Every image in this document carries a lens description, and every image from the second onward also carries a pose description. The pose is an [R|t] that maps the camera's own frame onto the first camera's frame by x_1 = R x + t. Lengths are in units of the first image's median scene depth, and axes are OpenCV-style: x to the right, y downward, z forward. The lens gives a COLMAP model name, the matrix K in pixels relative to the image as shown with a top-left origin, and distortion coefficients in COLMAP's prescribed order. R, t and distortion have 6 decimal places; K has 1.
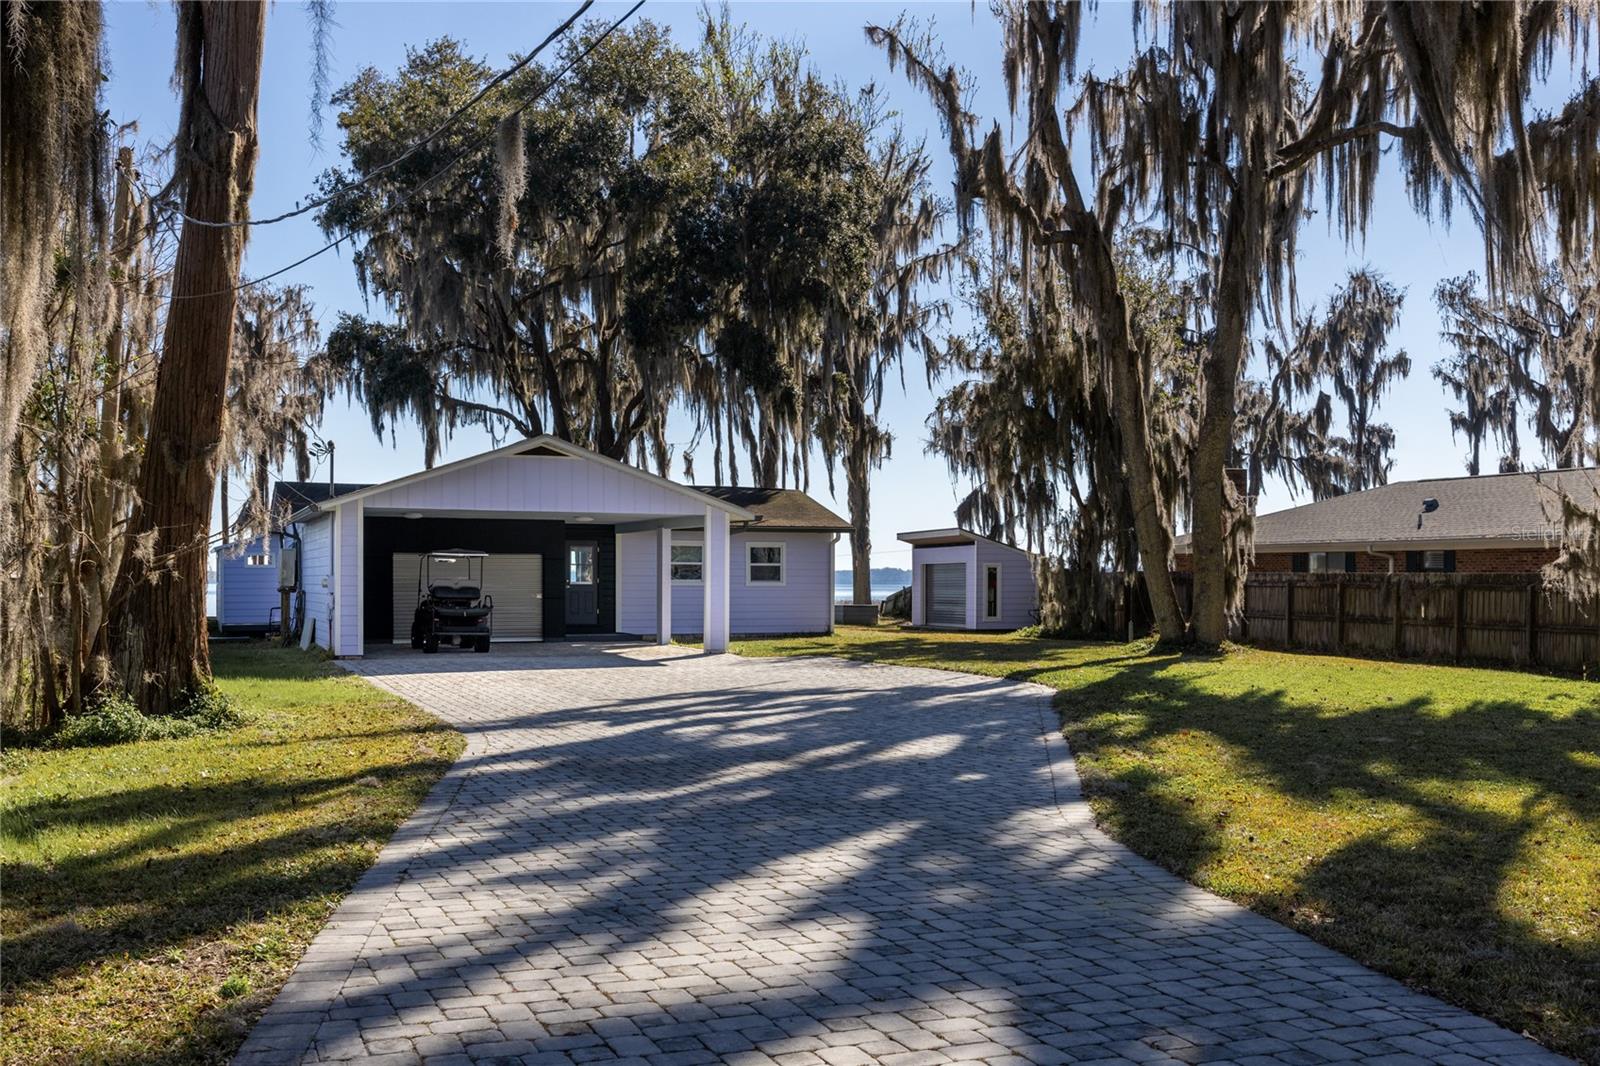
lens RADIAL K [[1599.2, 0, 812.2], [0, 1599.2, 609.6], [0, 0, 1]] dist [0.002264, 0.000000]
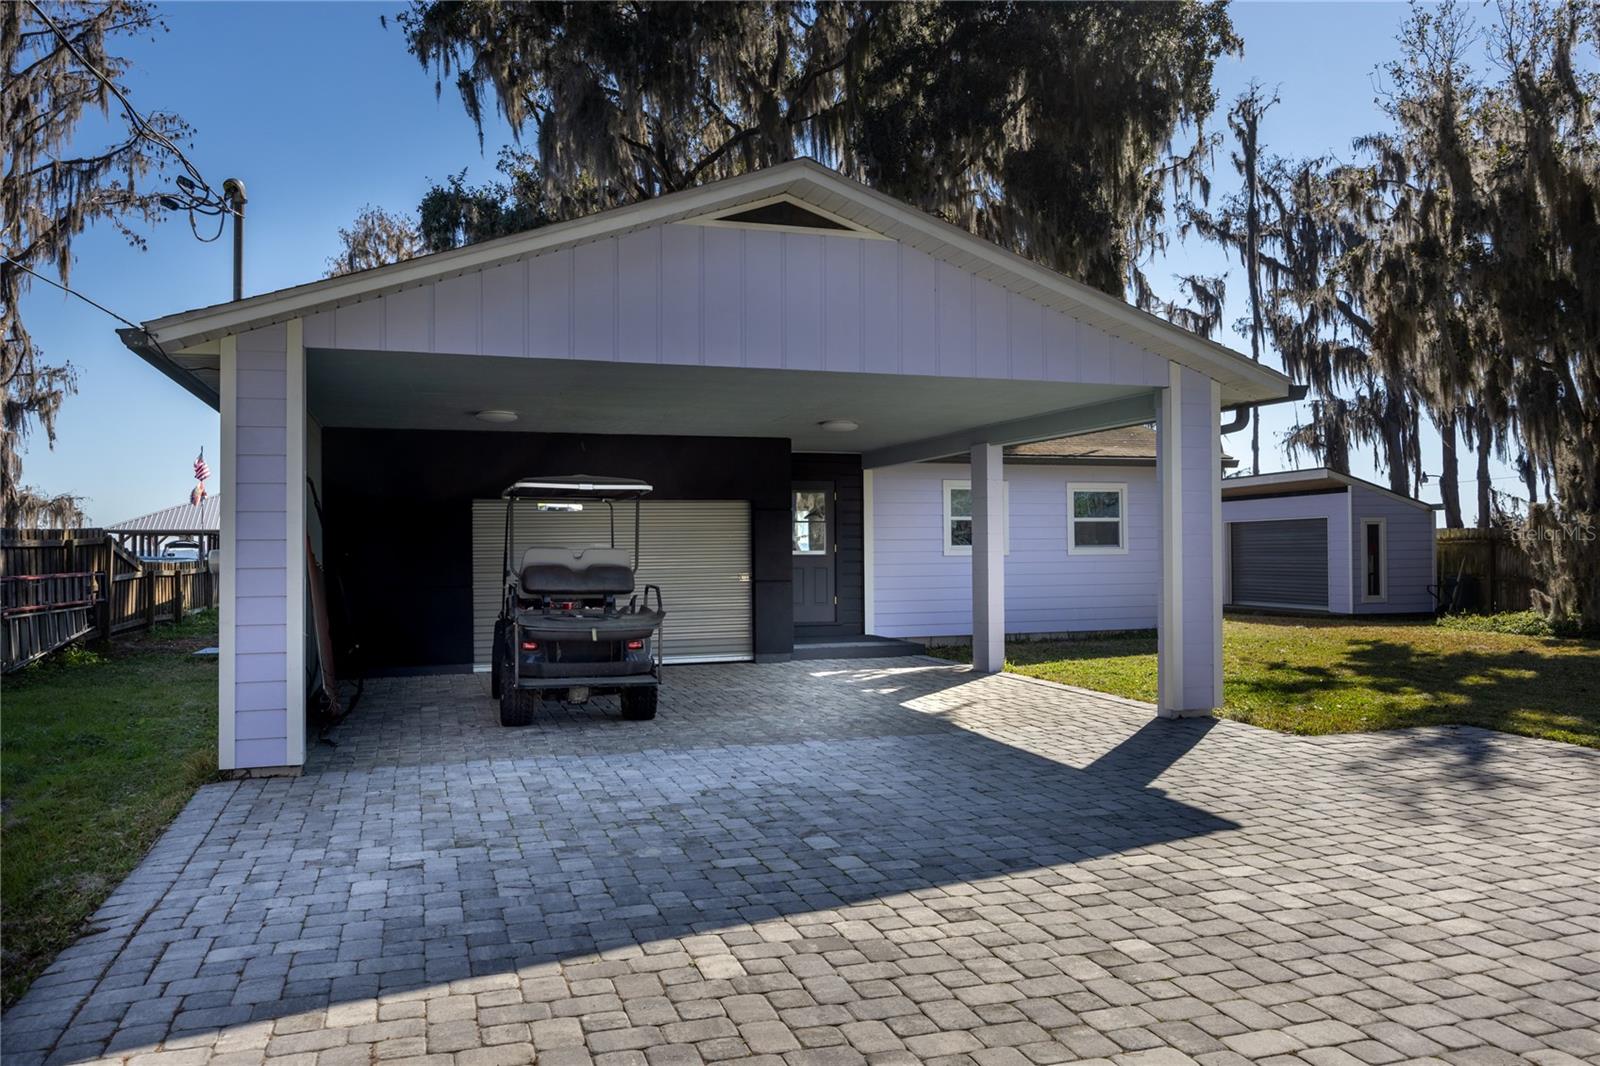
lens RADIAL K [[1179.8, 0, 803.1], [0, 1179.8, 535.7], [0, 0, 1]] dist [-0.009121, 0.010470]
pose [[0.997149, -0.010934, -0.074667, -0.146786], [0.008821, 0.999553, -0.028567, -0.013665], [0.074946, 0.027827, 0.996799, 0.728417]]
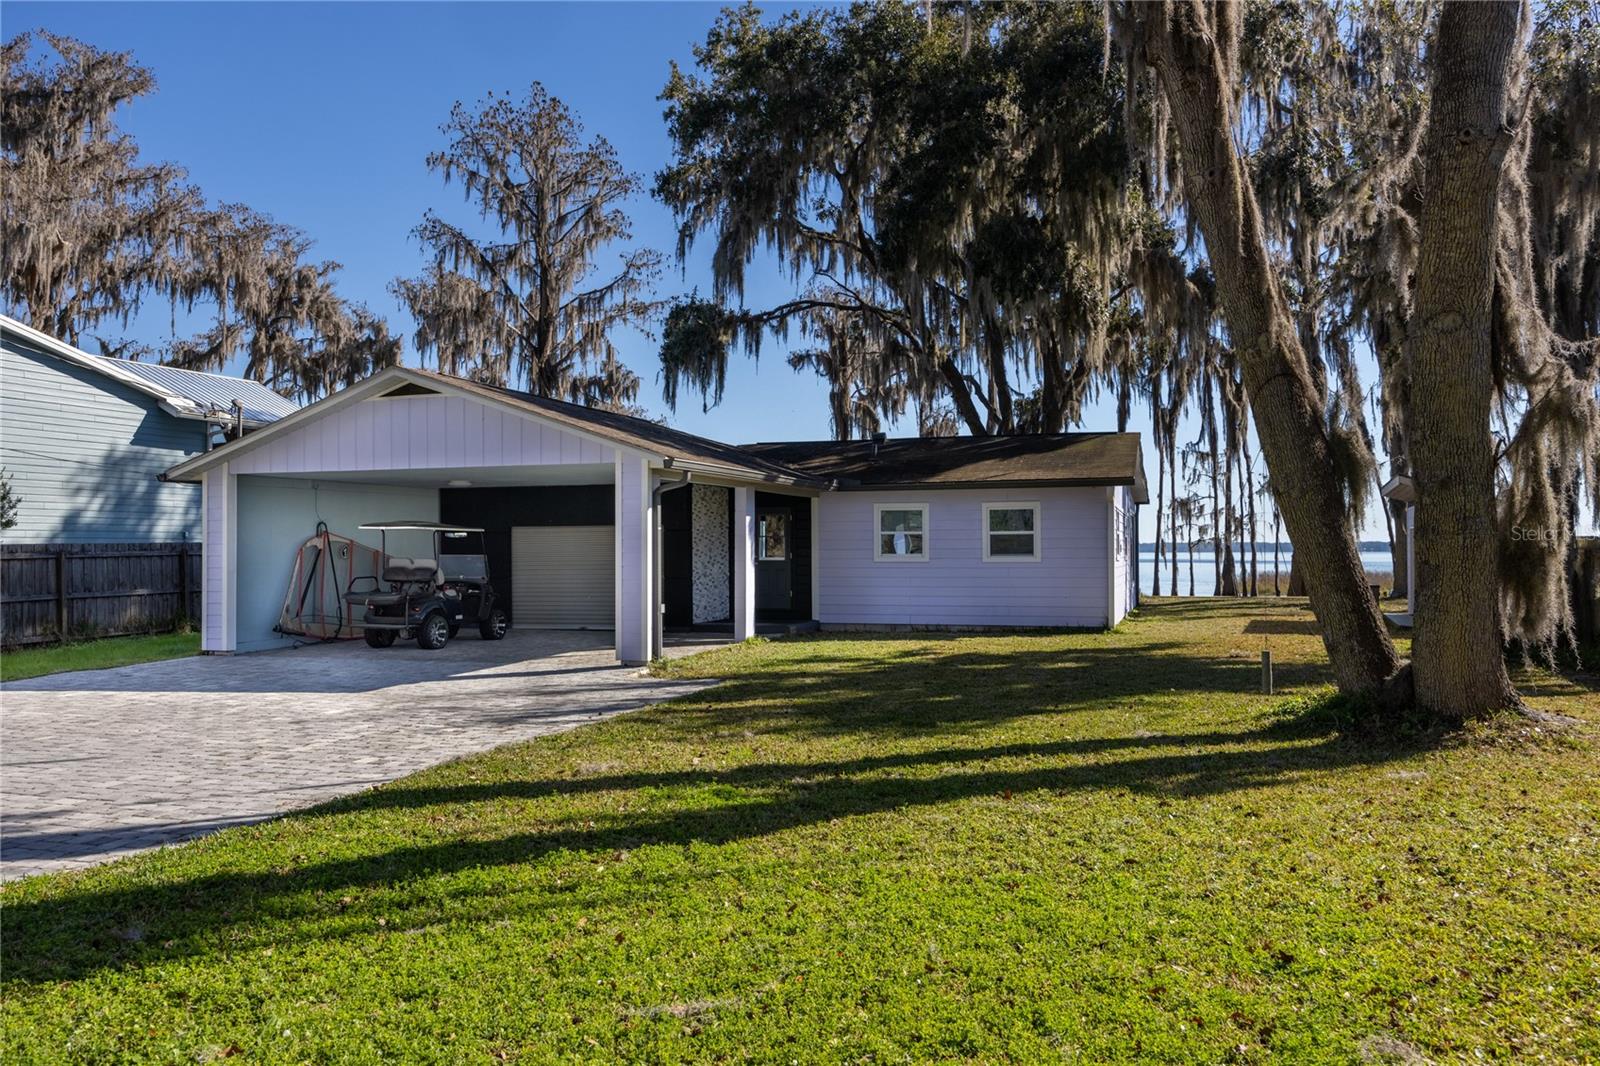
lens RADIAL K [[1179.8, 0, 796.5], [0, 1179.8, 544.4], [0, 0, 1]] dist [-0.009121, 0.010470]
pose [[0.757973, -0.009503, -0.652216, 0.338017], [-0.004896, 0.999783, -0.020258, -0.015573], [0.652267, 0.018548, 0.757762, 0.708101]]
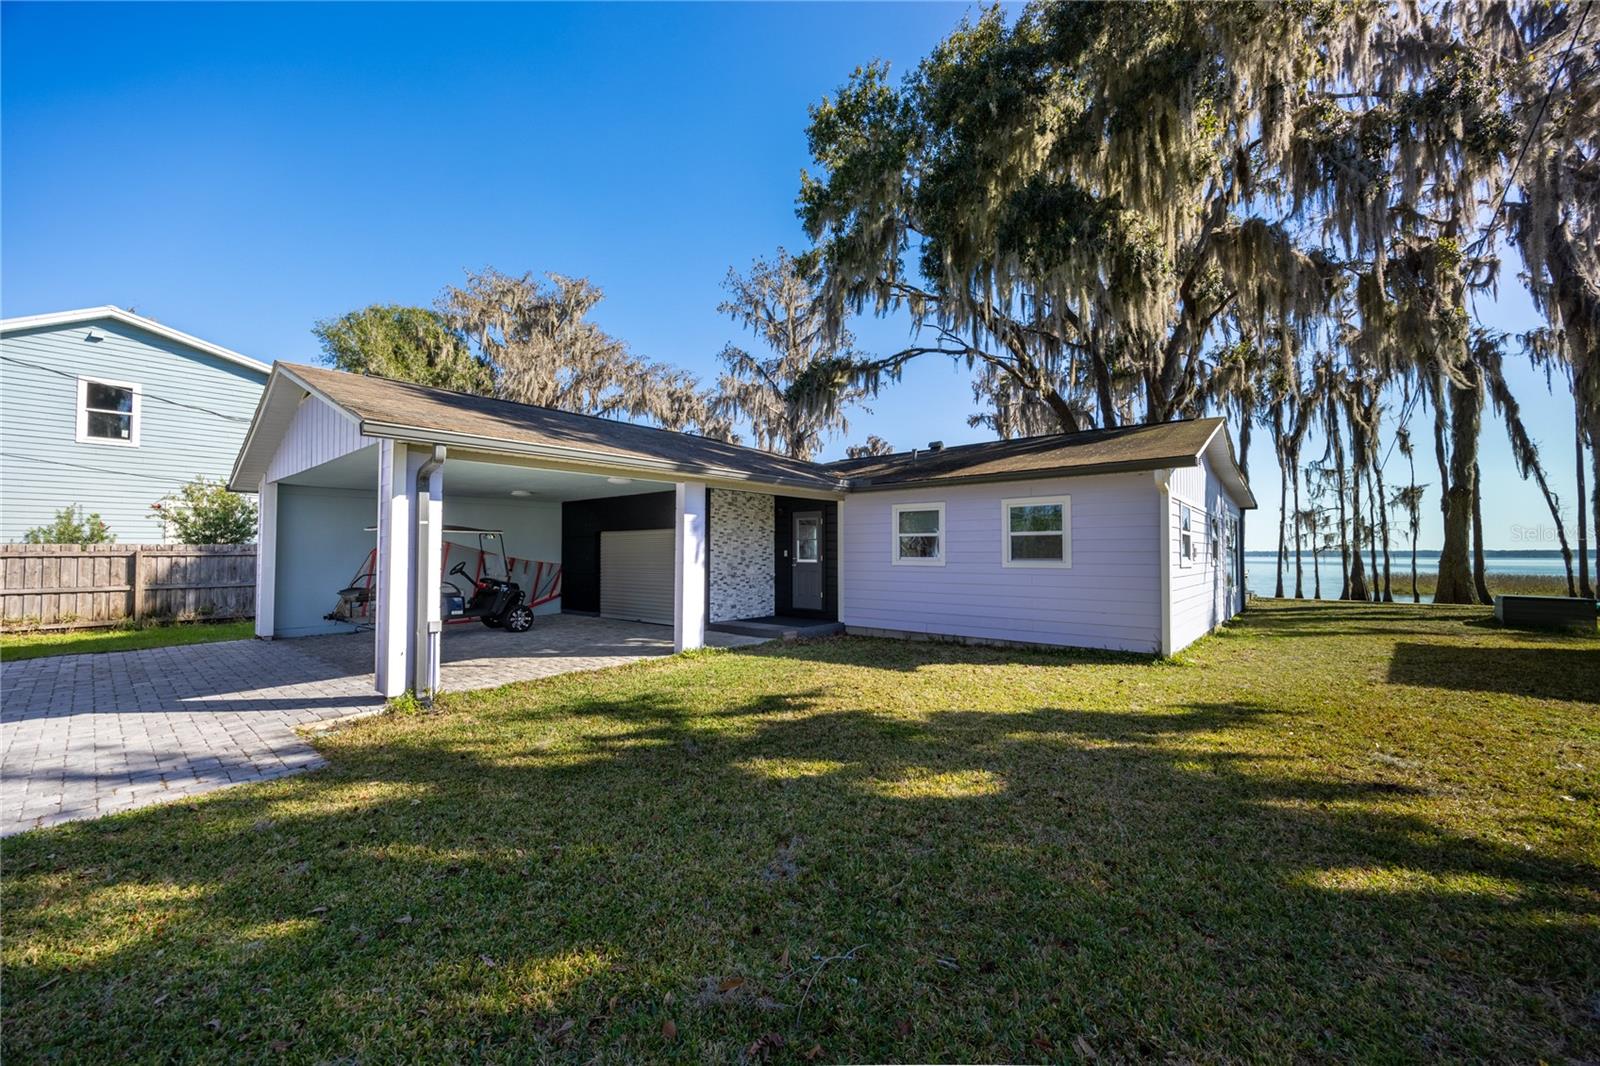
lens RADIAL K [[615.1, 0, 801.8], [0, 615.1, 536.8], [0, 0, 1]] dist [0.002953, -0.000128]
pose [[0.461086, -0.026056, -0.886973, 0.192662], [-0.016134, 0.999157, -0.037739, -0.022139], [0.887209, 0.031711, 0.460277, 1.091702]]
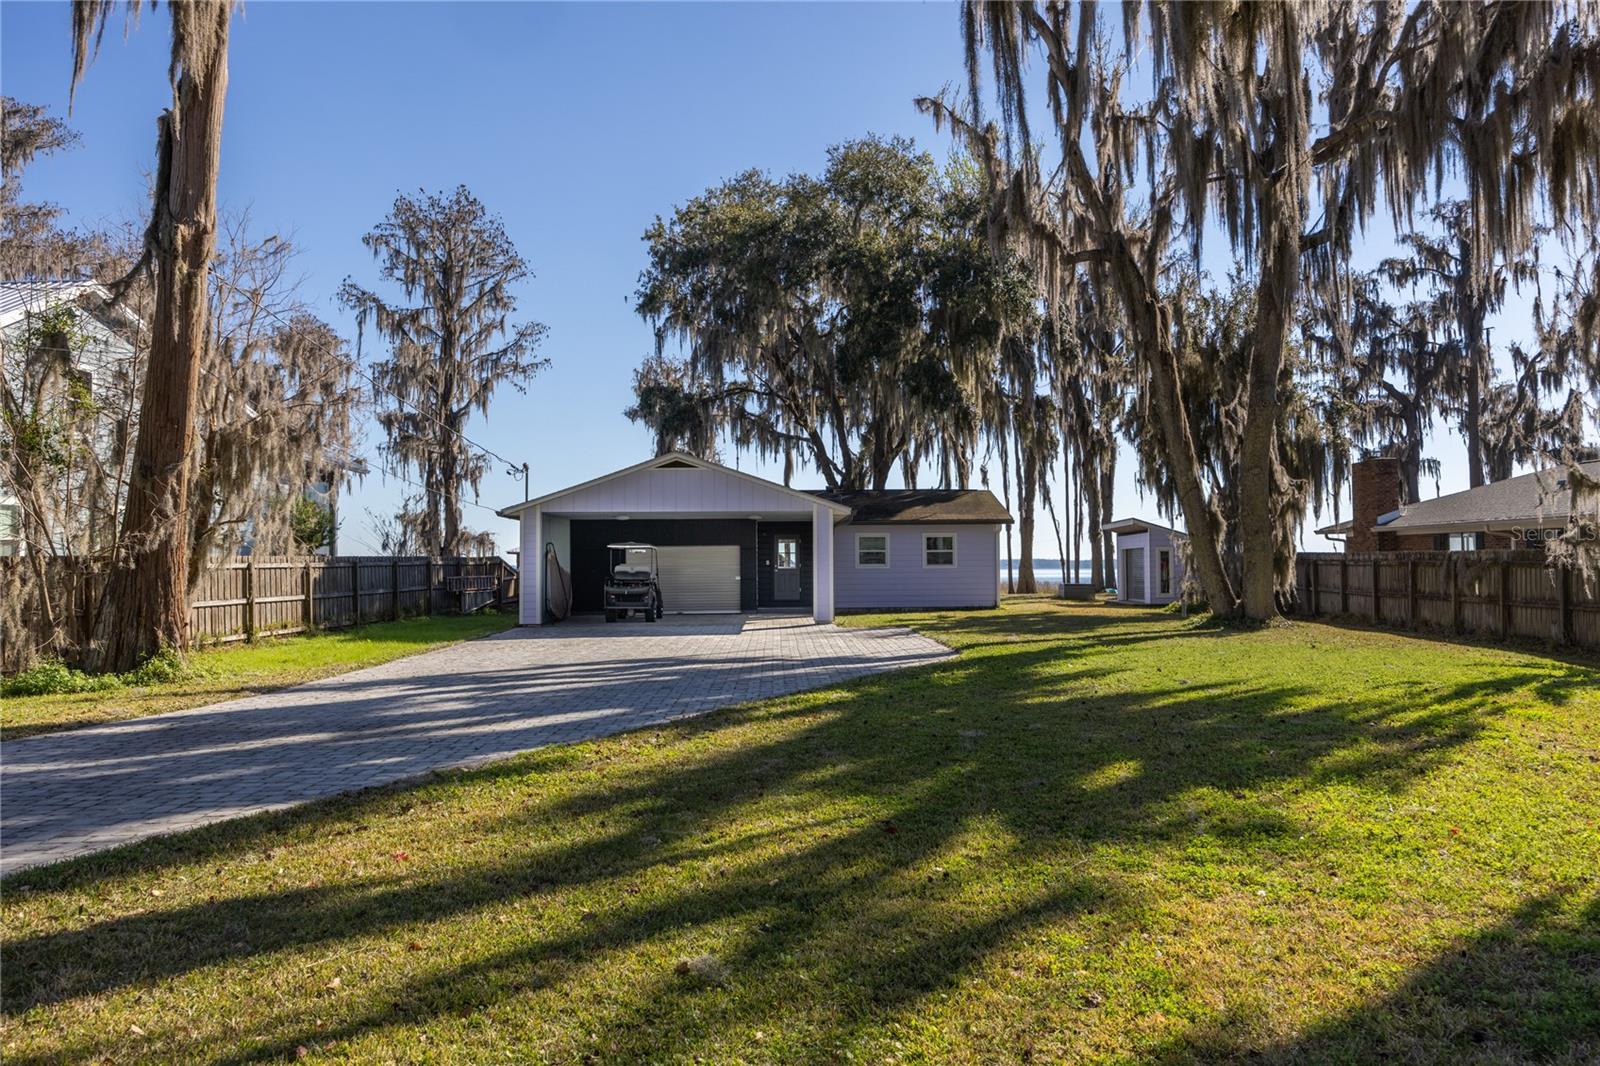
lens RADIAL K [[1148.5, 0, 803.5], [0, 1148.5, 535.0], [0, 0, 1]] dist [-0.008567, -0.009878]
pose [[0.934402, -0.019164, -0.355703, 0.253230], [0.003209, 0.998964, -0.045391, -0.001265], [0.356205, 0.041272, 0.933496, 0.186509]]
